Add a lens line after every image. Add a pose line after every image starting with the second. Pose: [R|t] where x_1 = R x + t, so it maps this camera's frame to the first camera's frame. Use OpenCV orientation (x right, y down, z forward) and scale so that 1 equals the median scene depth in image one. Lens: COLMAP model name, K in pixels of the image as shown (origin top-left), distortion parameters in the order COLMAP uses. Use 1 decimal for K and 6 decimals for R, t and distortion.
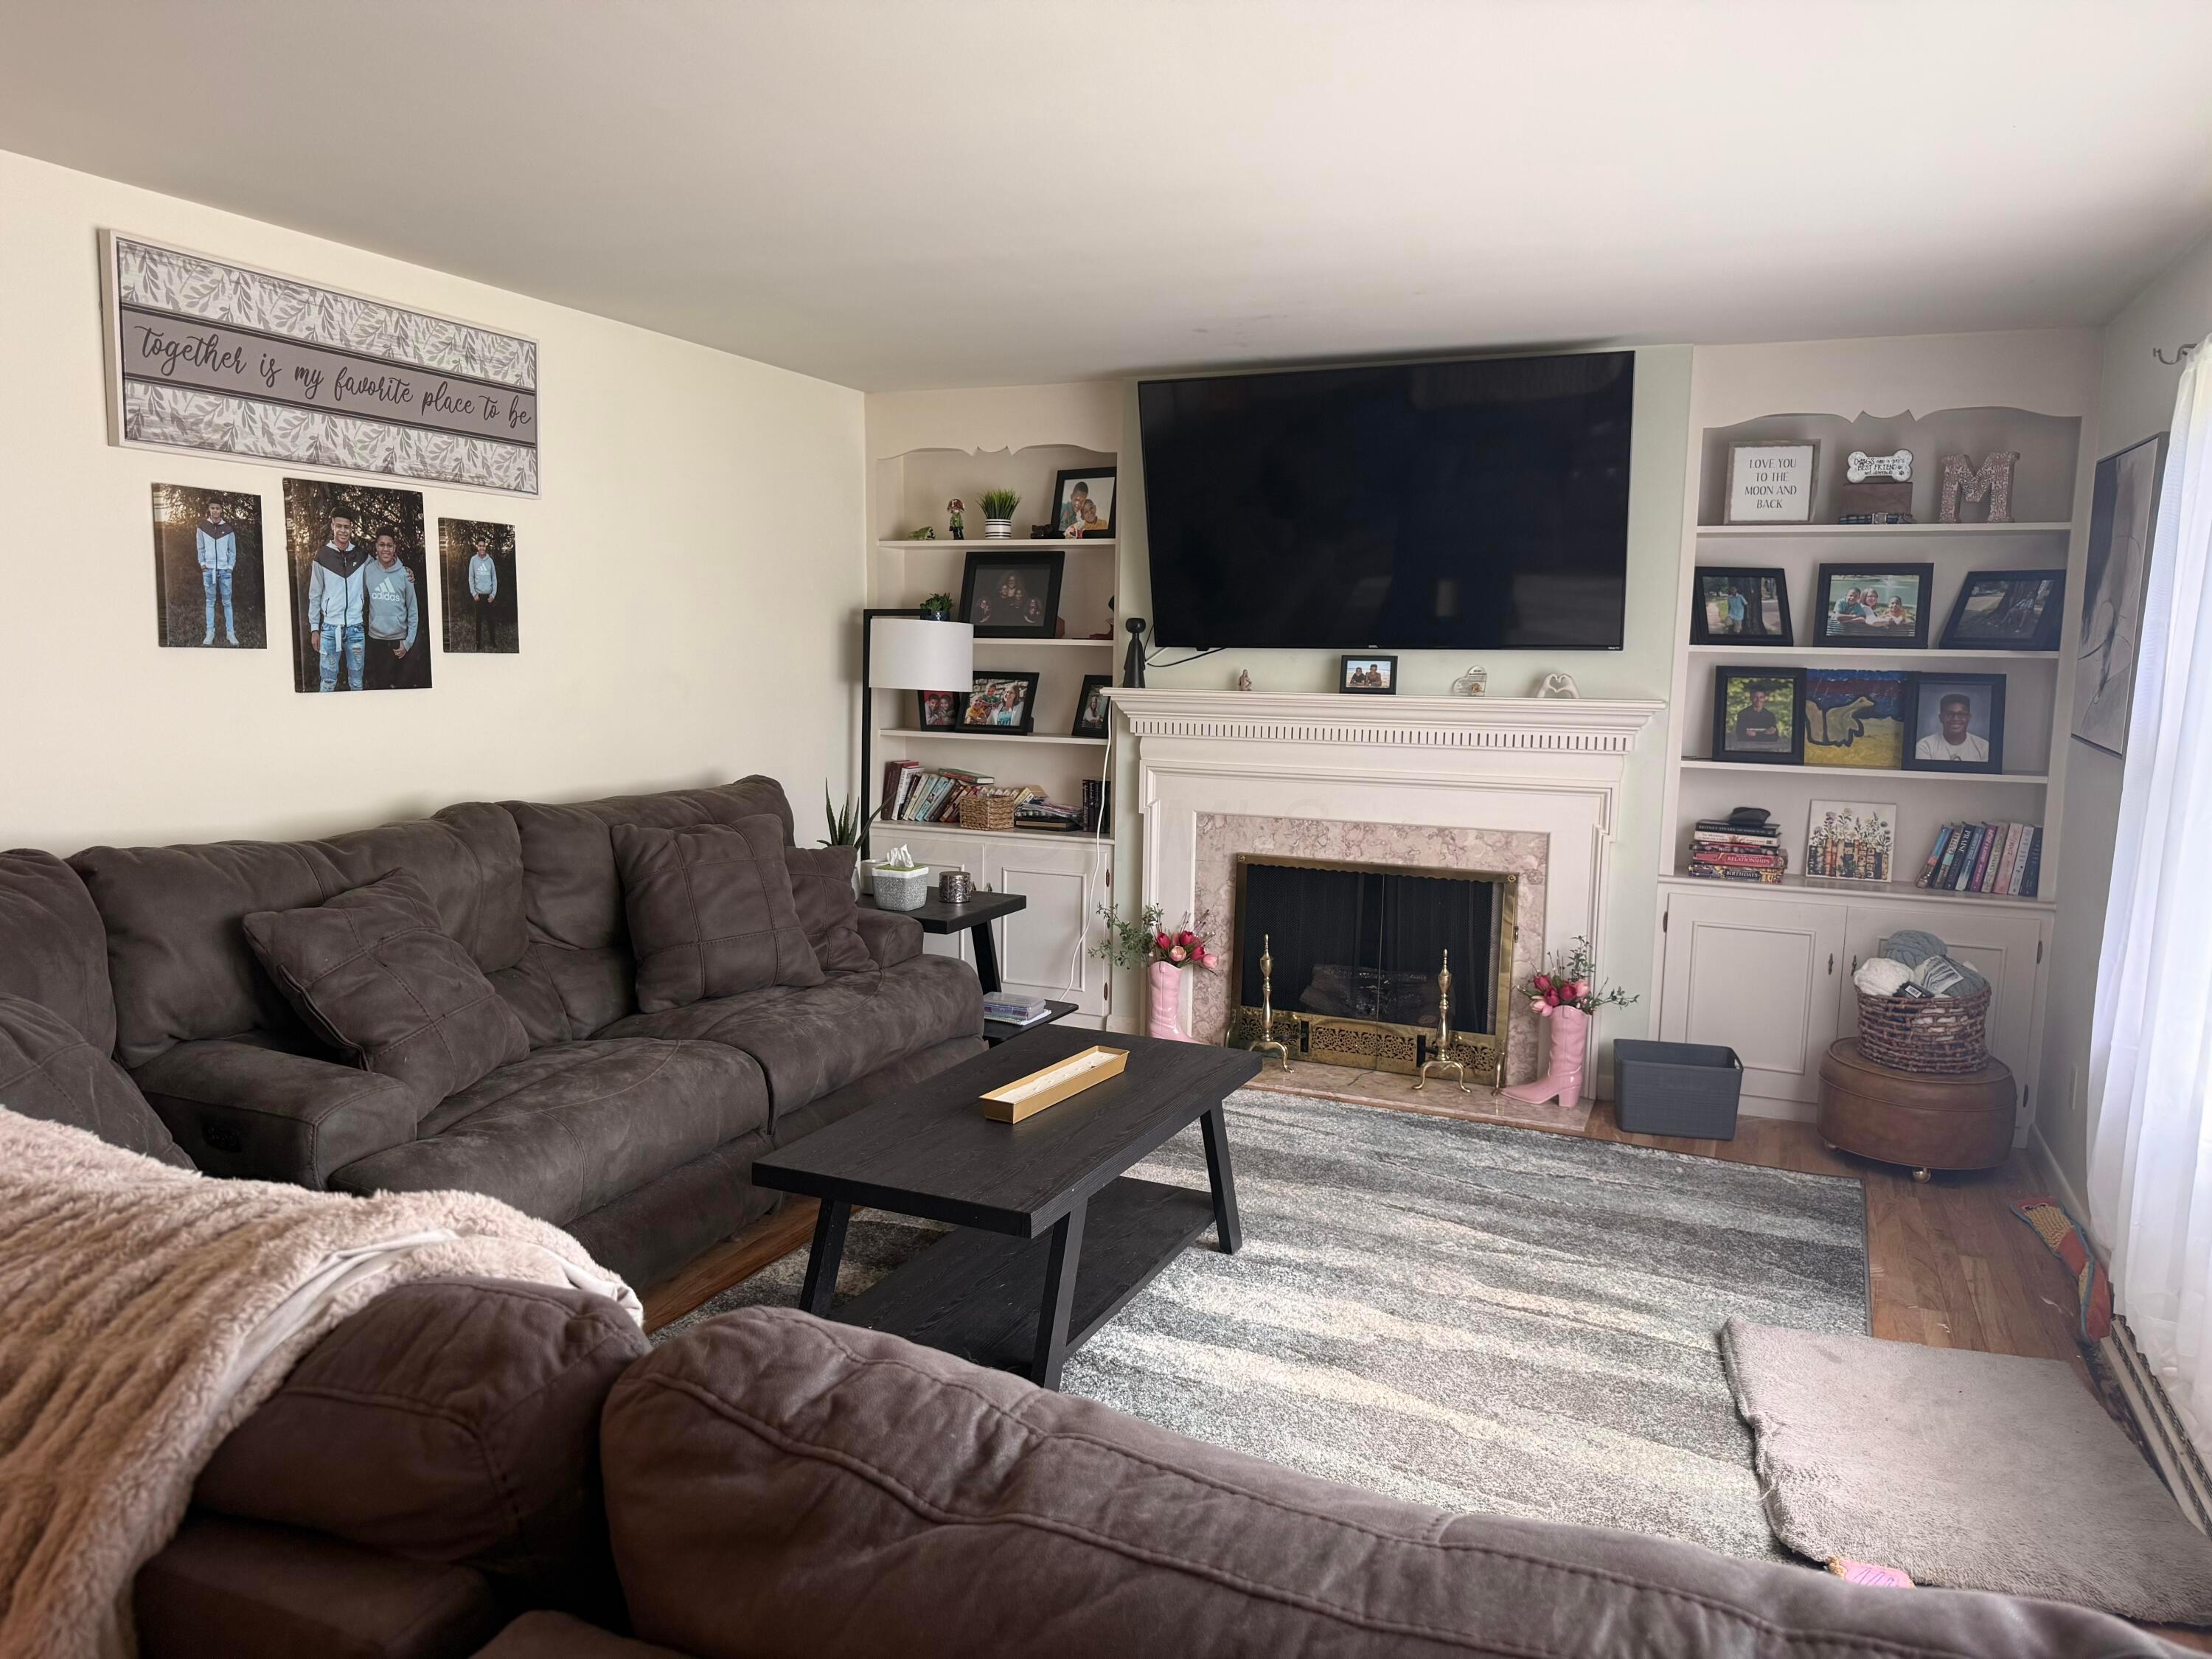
lens RADIAL K [[1538.2, 0, 1097.9], [0, 1538.2, 832.5], [0, 0, 1]] dist [0.161933, -0.265343]
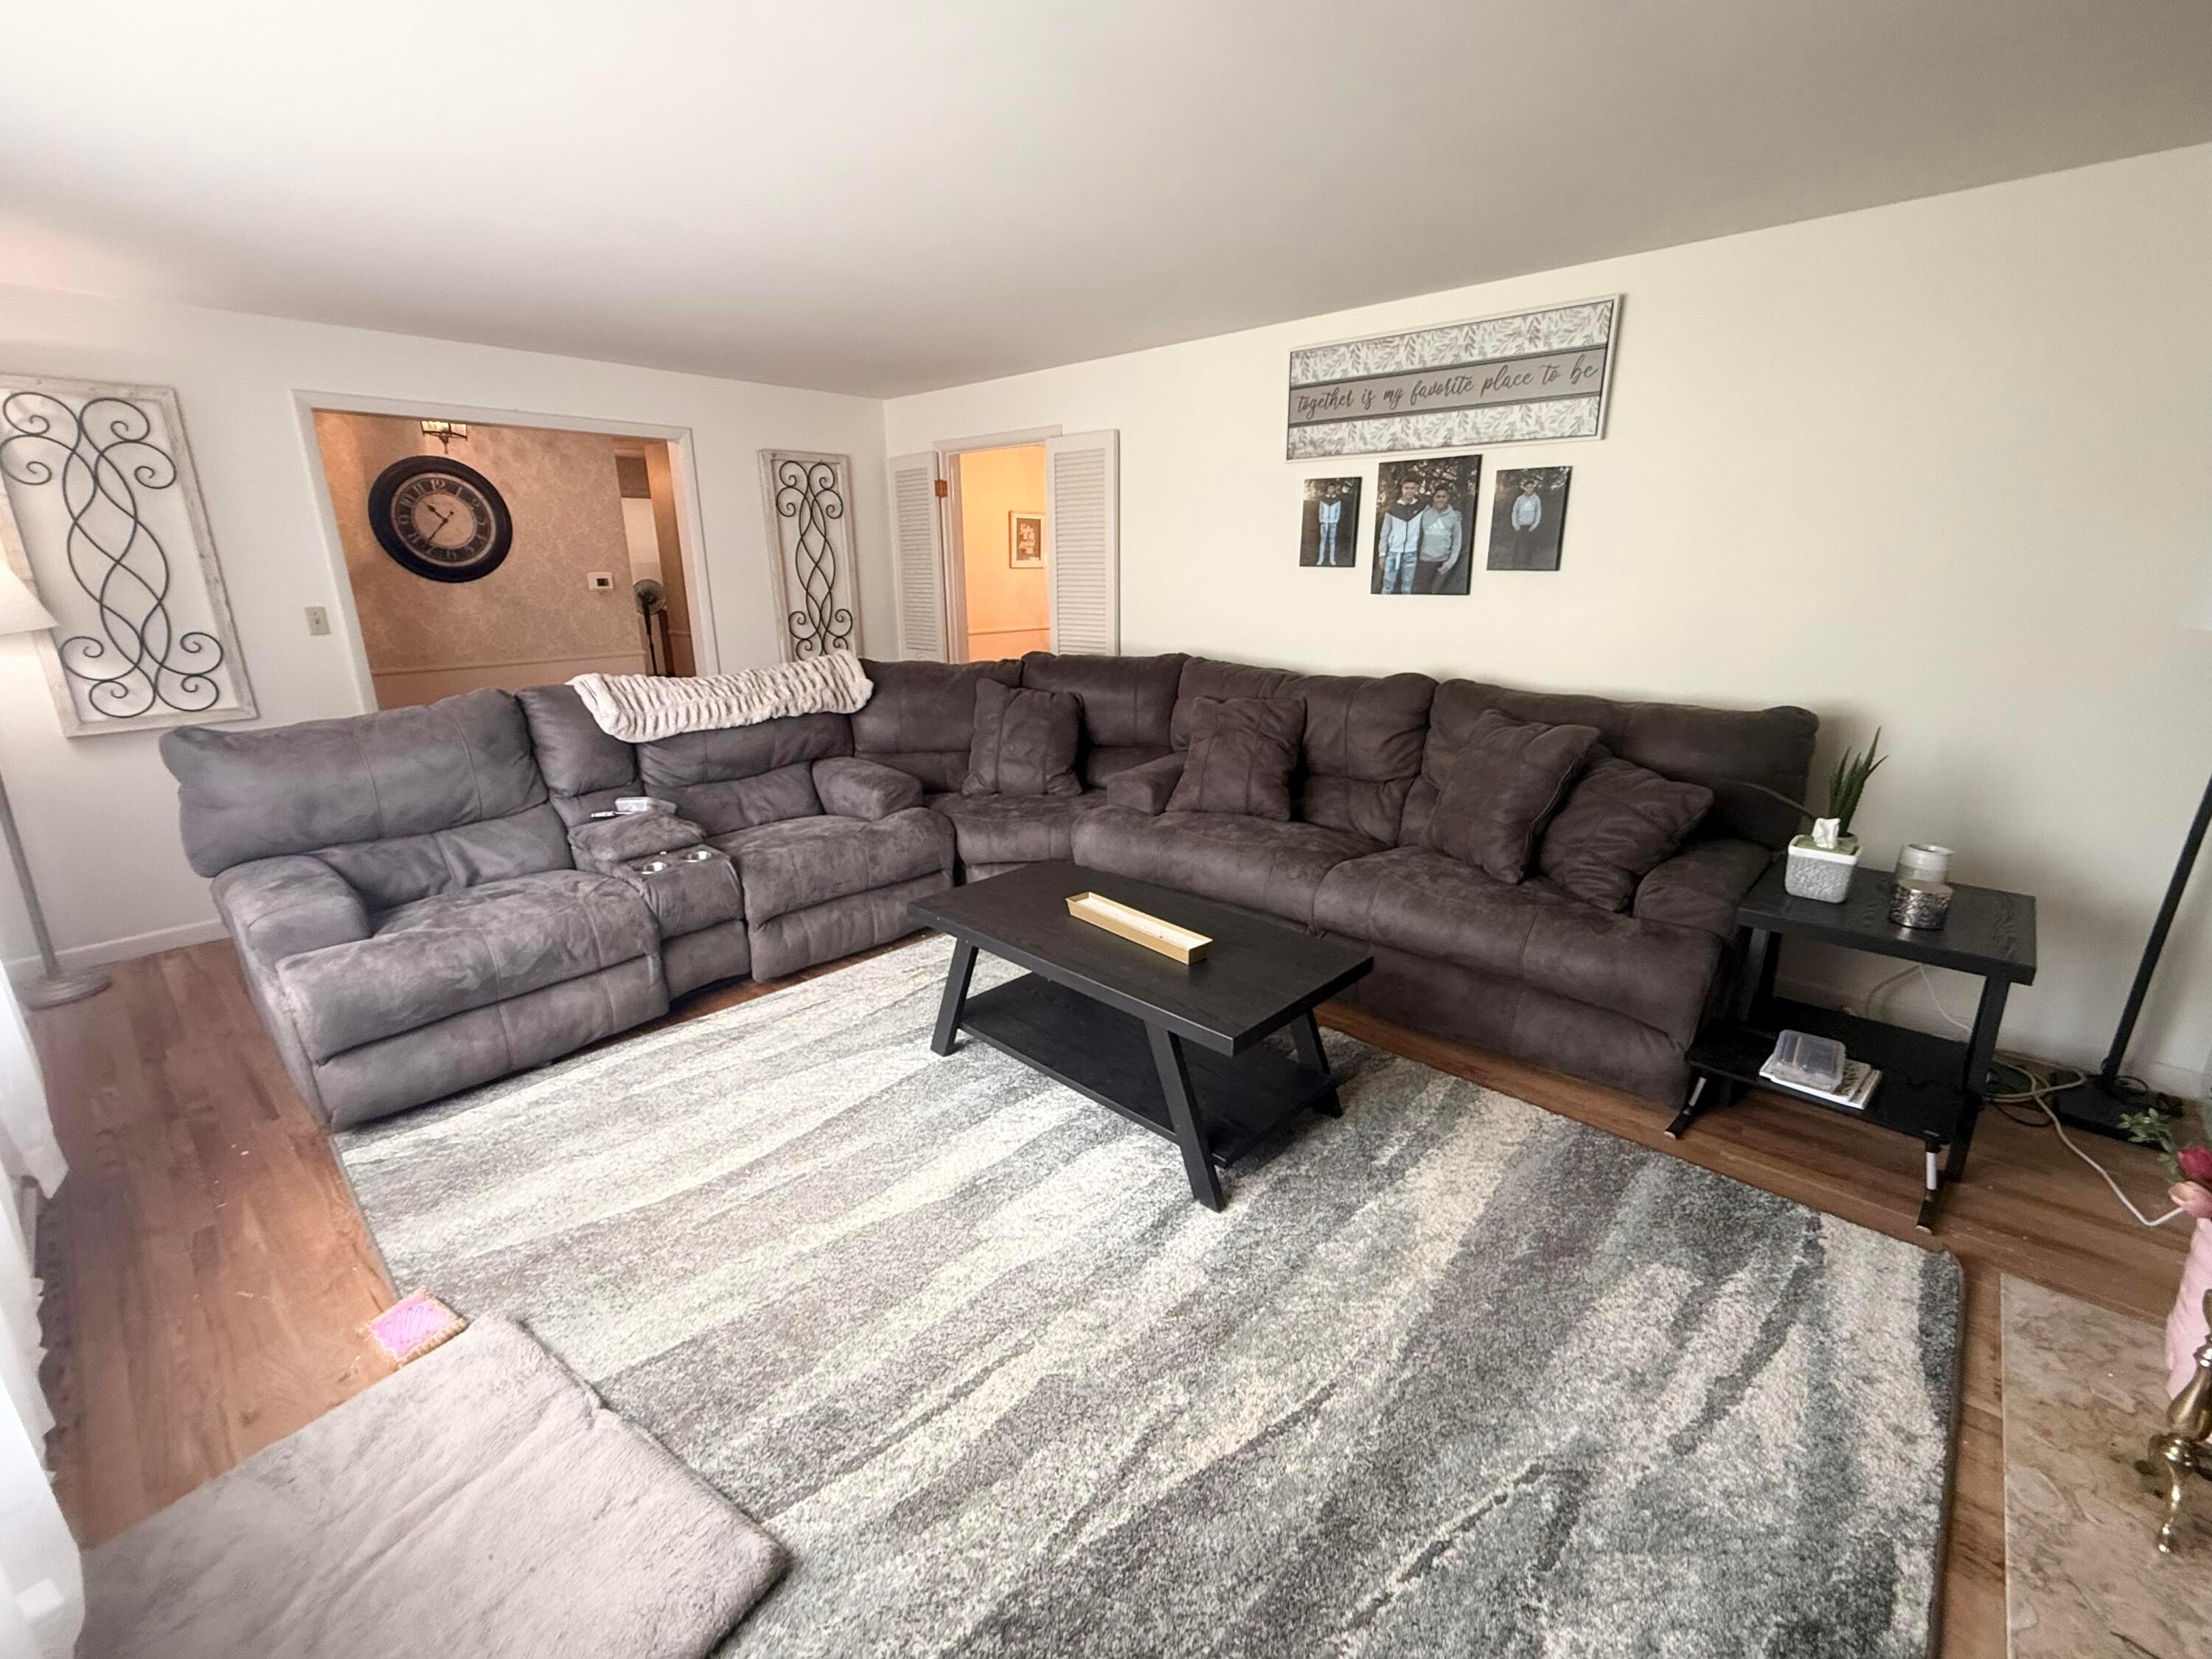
lens RADIAL K [[948.9, 0, 1106.0], [0, 948.9, 829.5], [0, 0, 1]] dist [0.001286, 0.000151]
pose [[-0.321877, 0.245349, -0.914439, 0.448342], [-0.117253, 0.948075, 0.295646, -0.088855], [0.939493, 0.202382, -0.276395, 0.807681]]
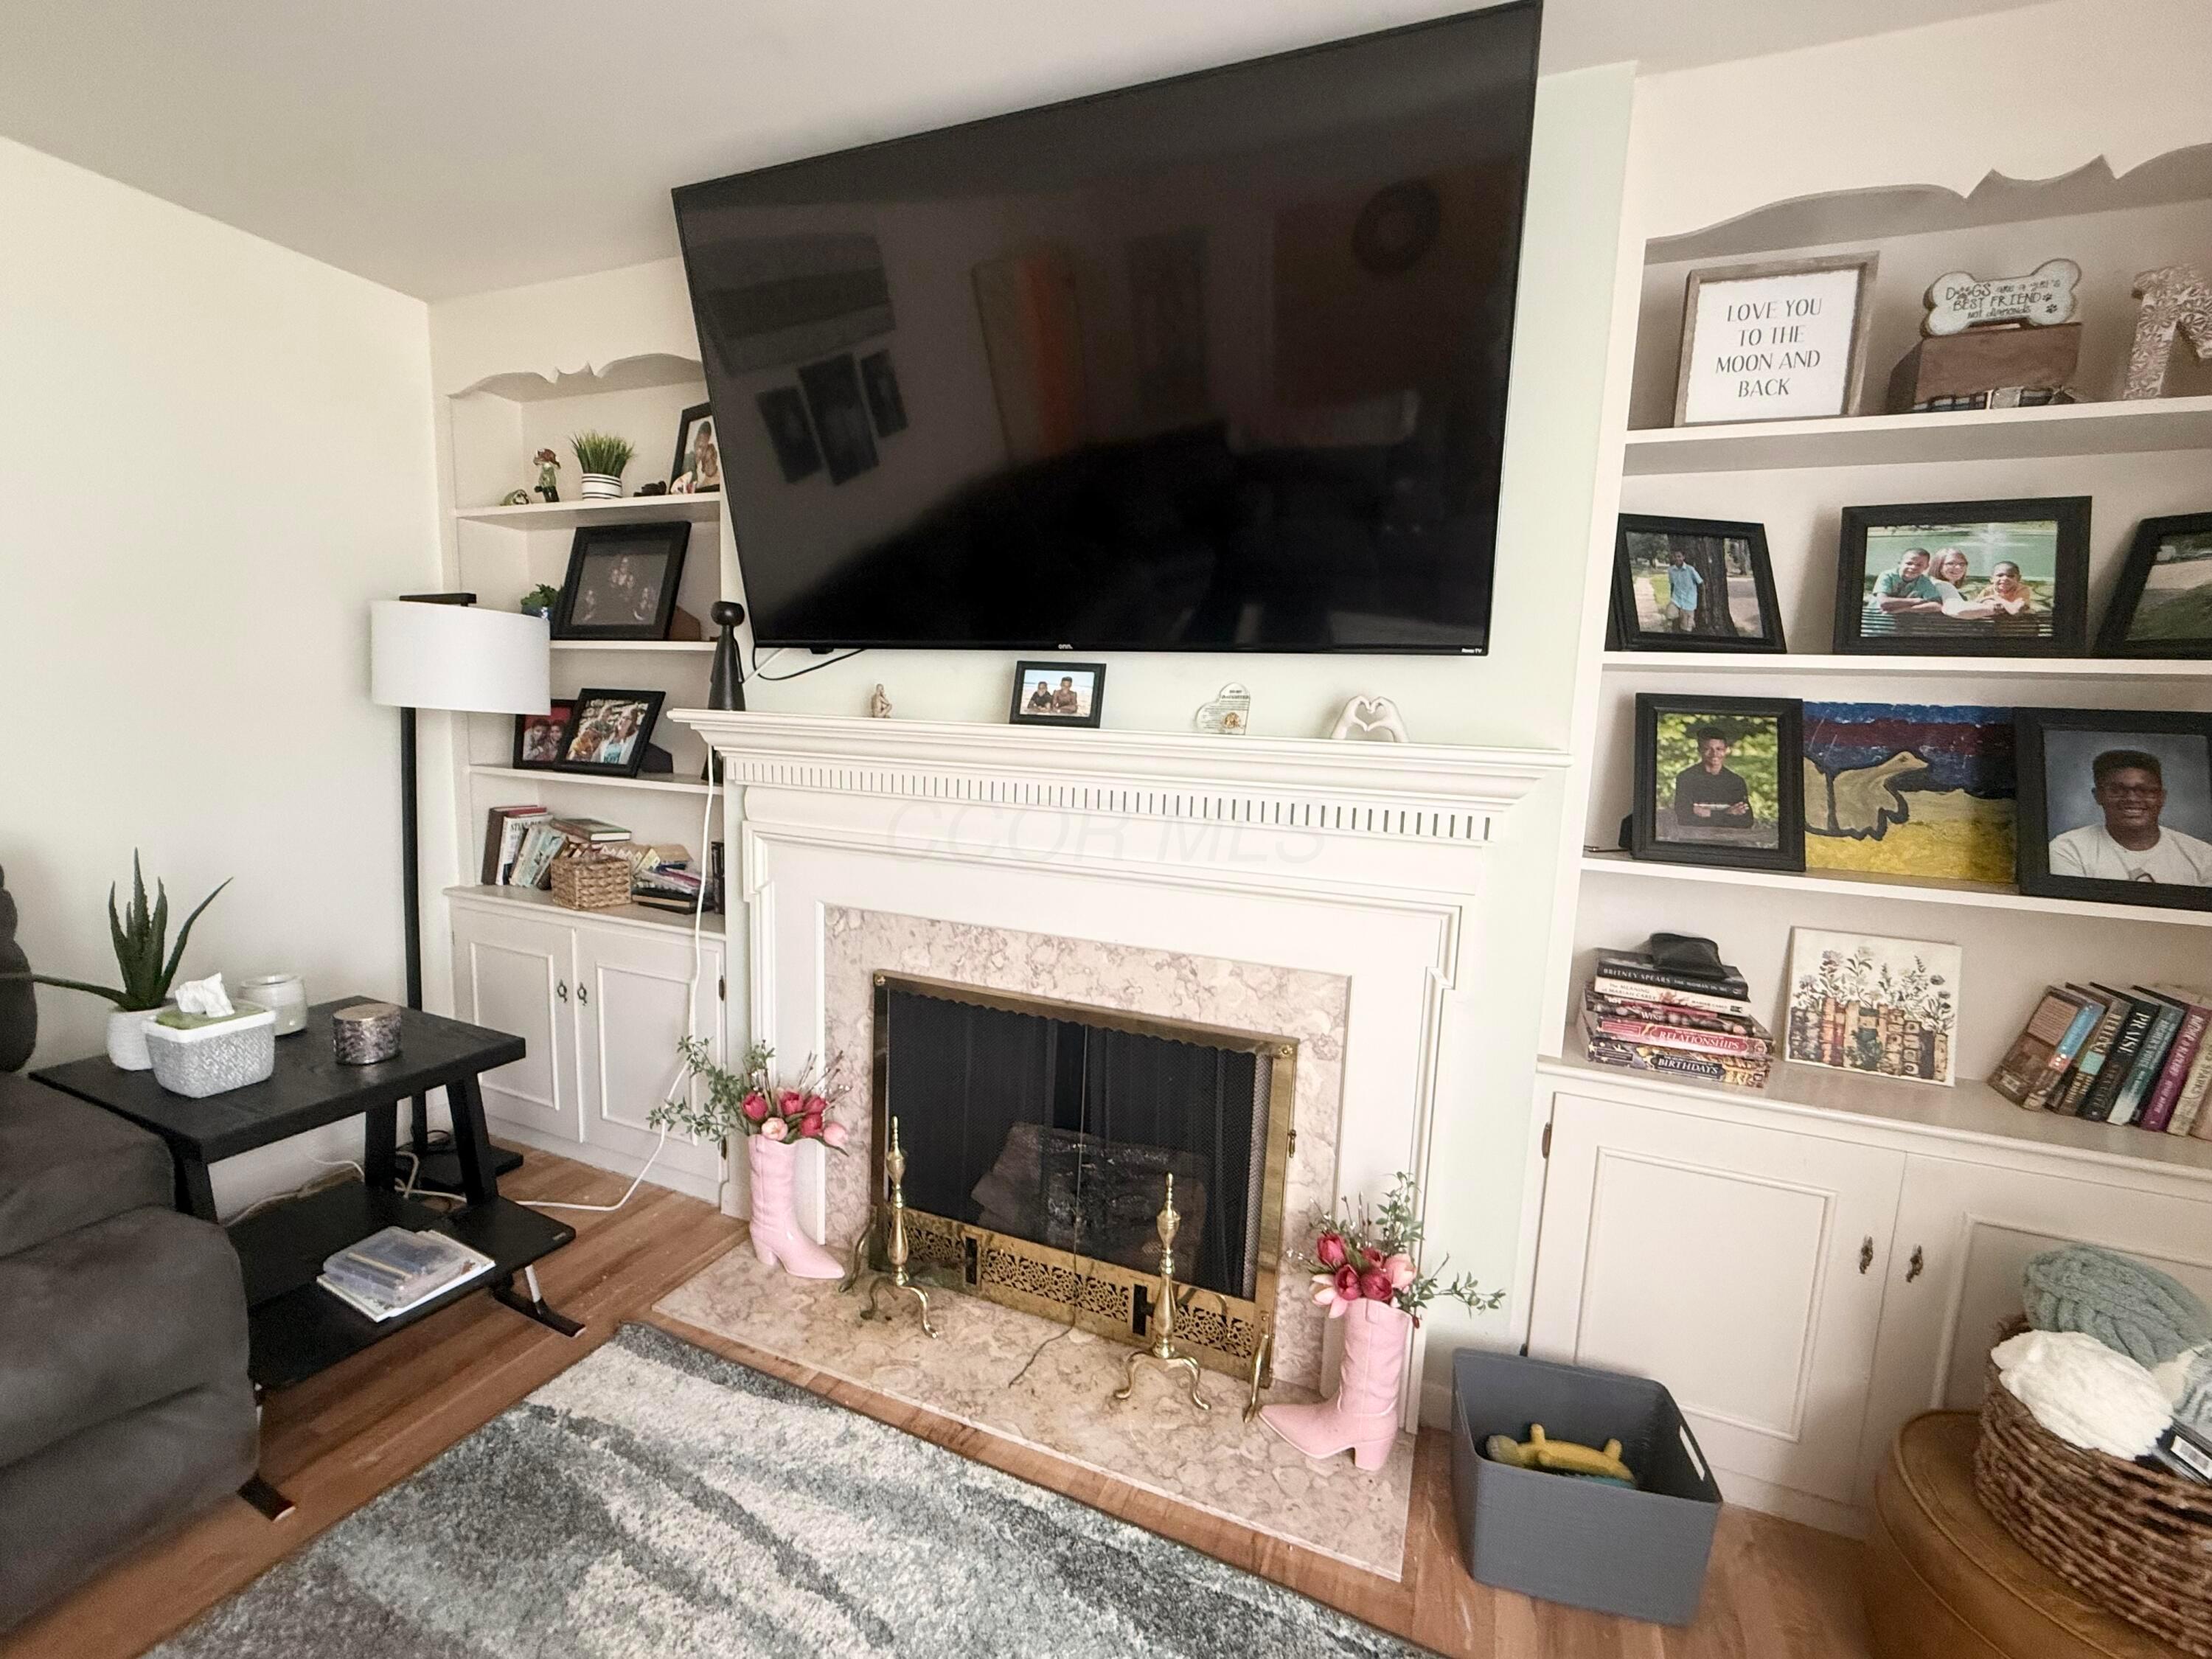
lens RADIAL K [[949.8, 0, 1106.0], [0, 949.8, 829.5], [0, 0, 1]] dist [0.015223, 0.000163]
pose [[0.999622, 0.020326, 0.018529, 0.195997], [-0.020374, 0.999790, 0.002391, -0.053694], [-0.018476, -0.002767, 0.999825, 0.663779]]
